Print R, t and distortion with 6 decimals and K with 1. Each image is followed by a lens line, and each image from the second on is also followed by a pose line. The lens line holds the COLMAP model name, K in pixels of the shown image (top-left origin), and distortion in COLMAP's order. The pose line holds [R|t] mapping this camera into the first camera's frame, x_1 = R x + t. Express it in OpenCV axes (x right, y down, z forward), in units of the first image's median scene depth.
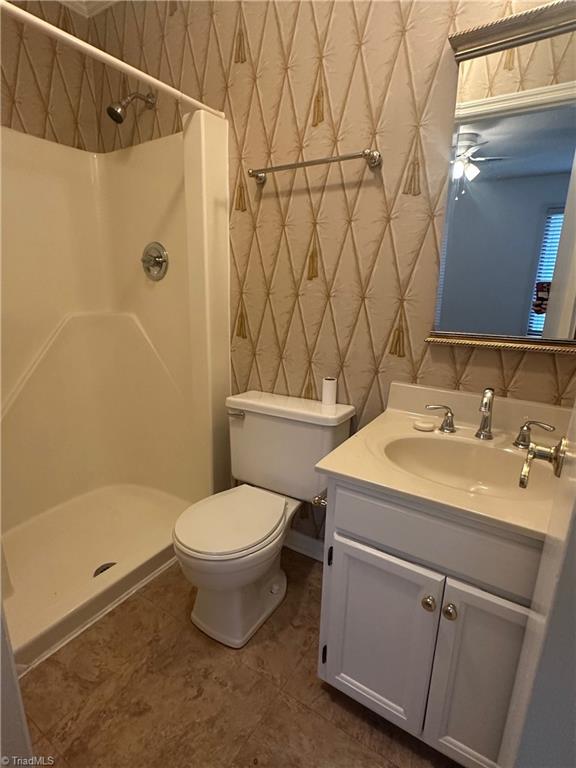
lens RADIAL K [[394.9, 0, 288.0], [0, 394.9, 384.0], [0, 0, 1]] dist [-0.002203, 0.000481]
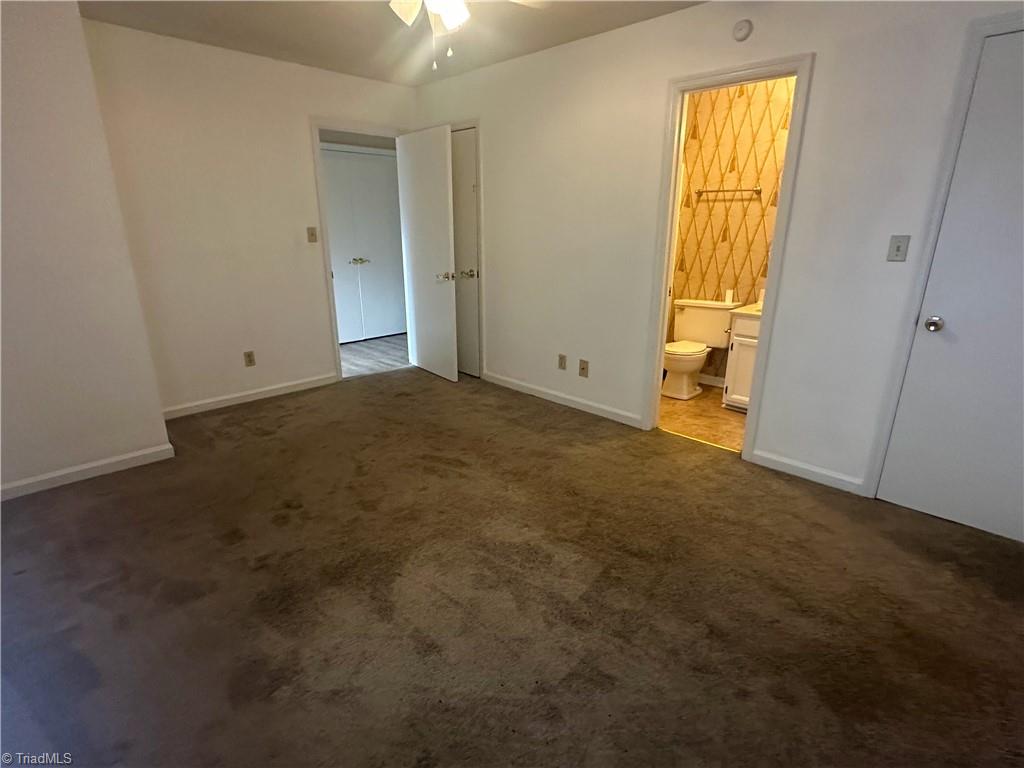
lens RADIAL K [[526.5, 0, 514.9], [0, 526.5, 386.2], [0, 0, 1]] dist [-0.002203, 0.000481]
pose [[0.978039, 0.040115, -0.204527, -0.428158], [-0.027763, 0.997633, 0.062911, 0.362593], [0.206566, -0.055851, 0.976837, -2.039409]]
